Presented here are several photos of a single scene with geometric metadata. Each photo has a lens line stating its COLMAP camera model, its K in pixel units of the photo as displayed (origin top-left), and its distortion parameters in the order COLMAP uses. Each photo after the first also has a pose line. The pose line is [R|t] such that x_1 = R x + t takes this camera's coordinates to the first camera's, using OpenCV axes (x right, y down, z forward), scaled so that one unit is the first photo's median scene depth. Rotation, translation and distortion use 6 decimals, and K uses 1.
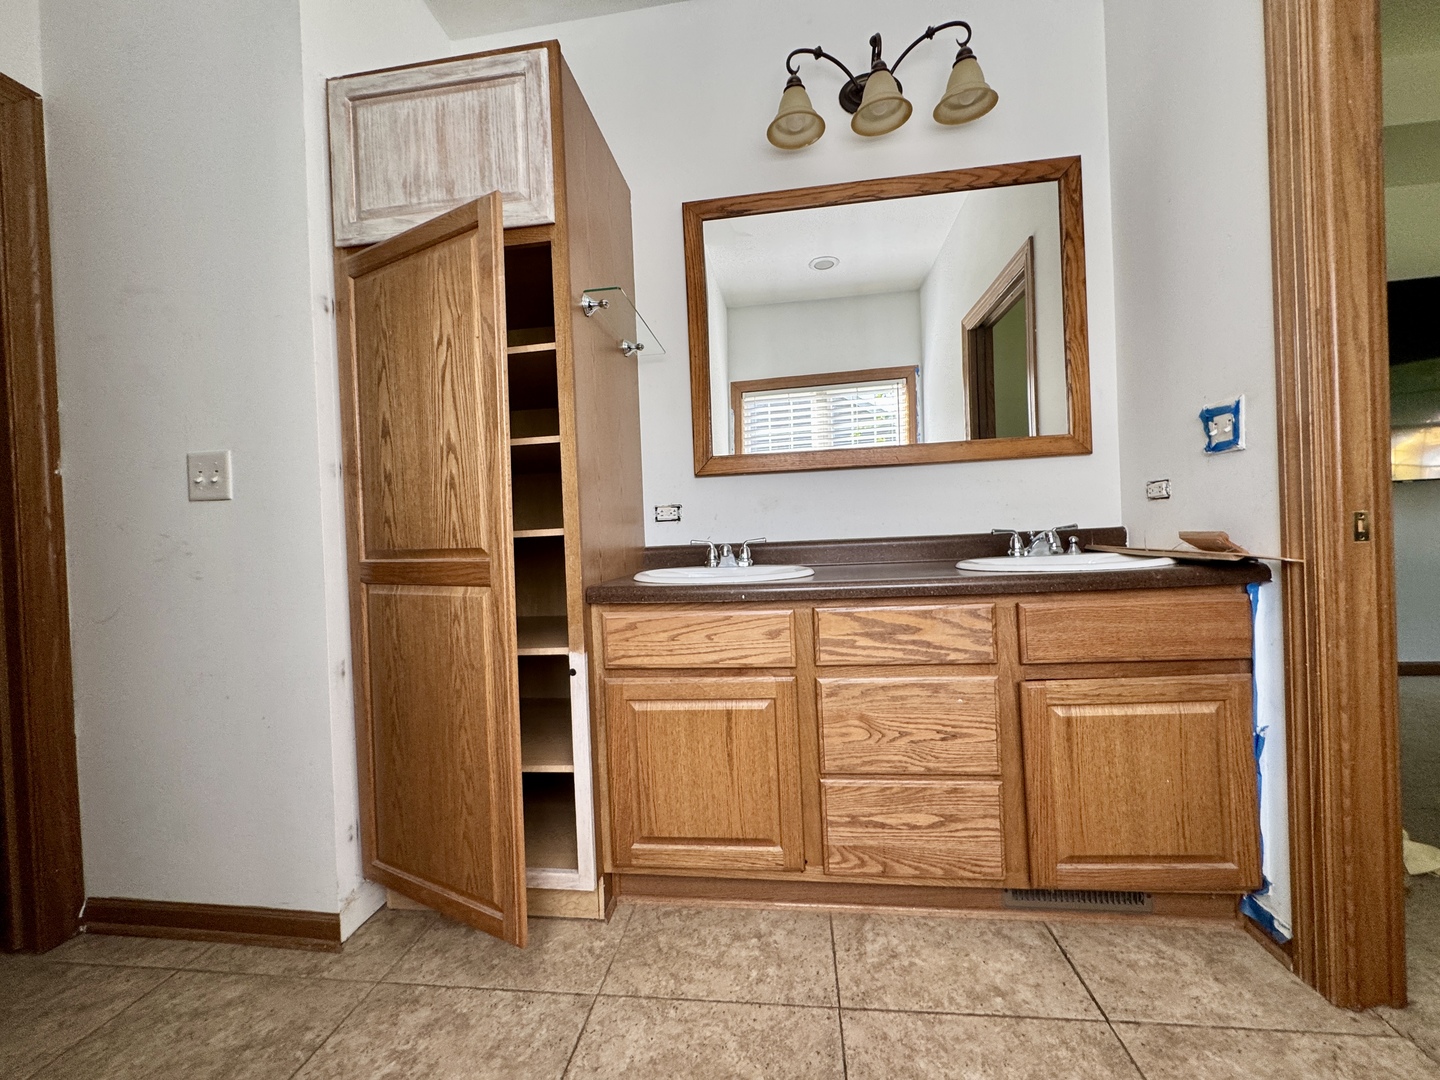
lens RADIAL K [[571.6, 0, 728.1], [0, 571.6, 535.5], [0, 0, 1]] dist [0.000196, -0.000155]
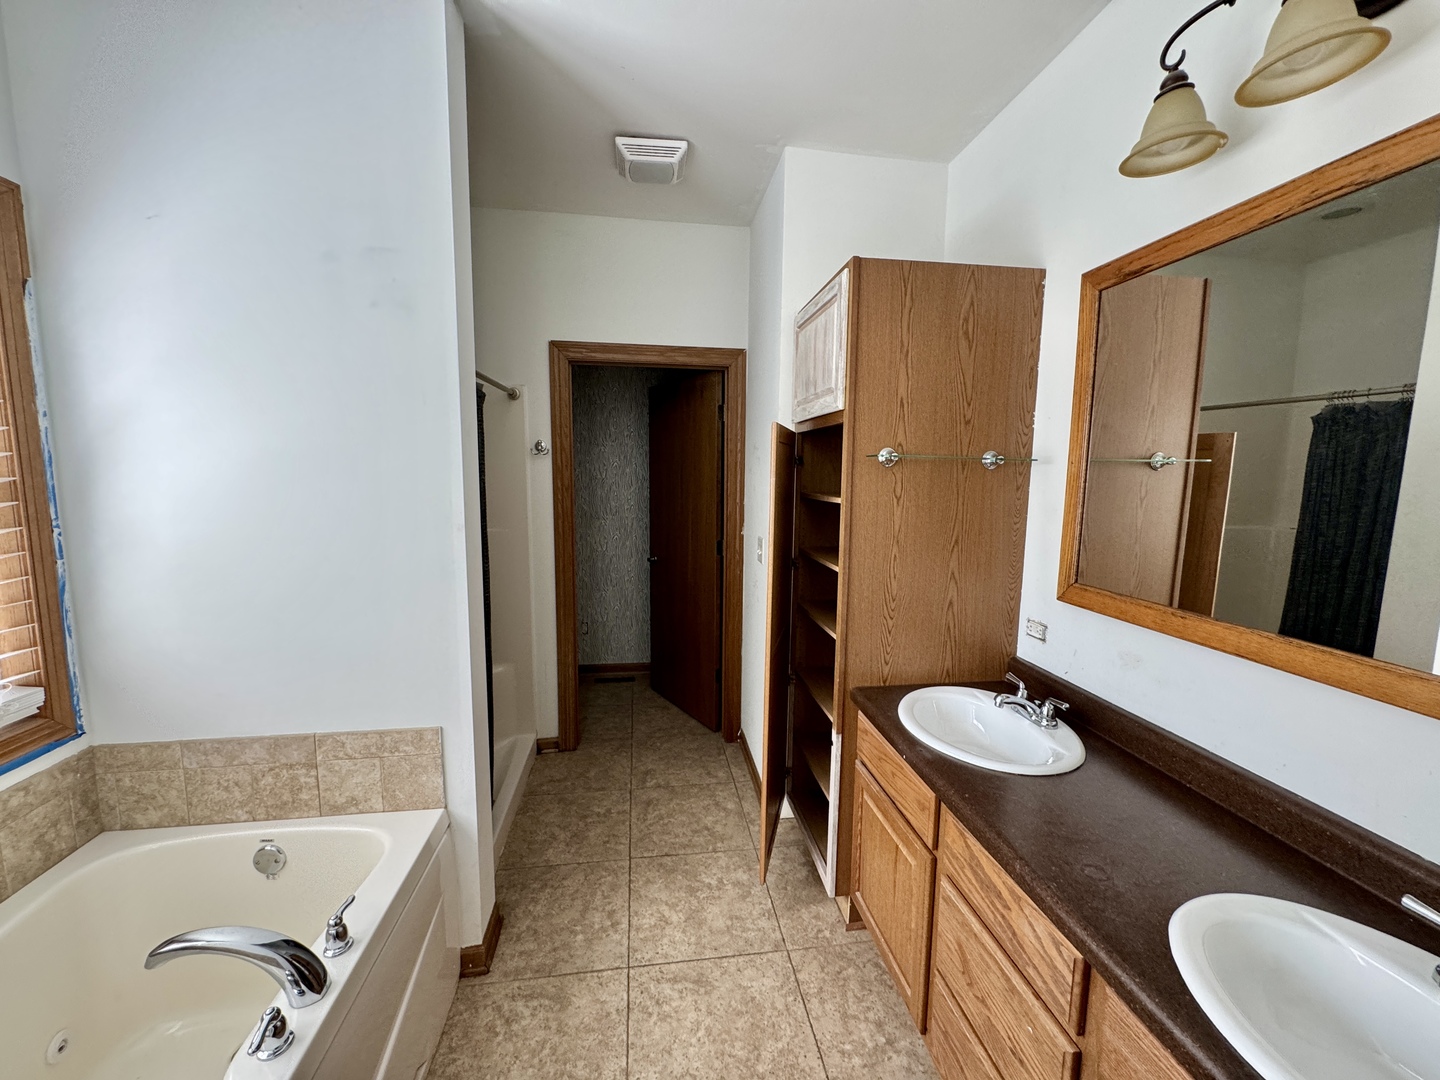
lens RADIAL K [[571.3, 0, 720.0], [0, 571.3, 540.0], [0, 0, 1]] dist [-0.000978, -0.000210]
pose [[0.265349, 0.159261, -0.950908, 0.906585], [-0.031626, 0.987170, 0.156509, -0.459316], [0.963634, -0.011456, 0.266981, 0.398692]]
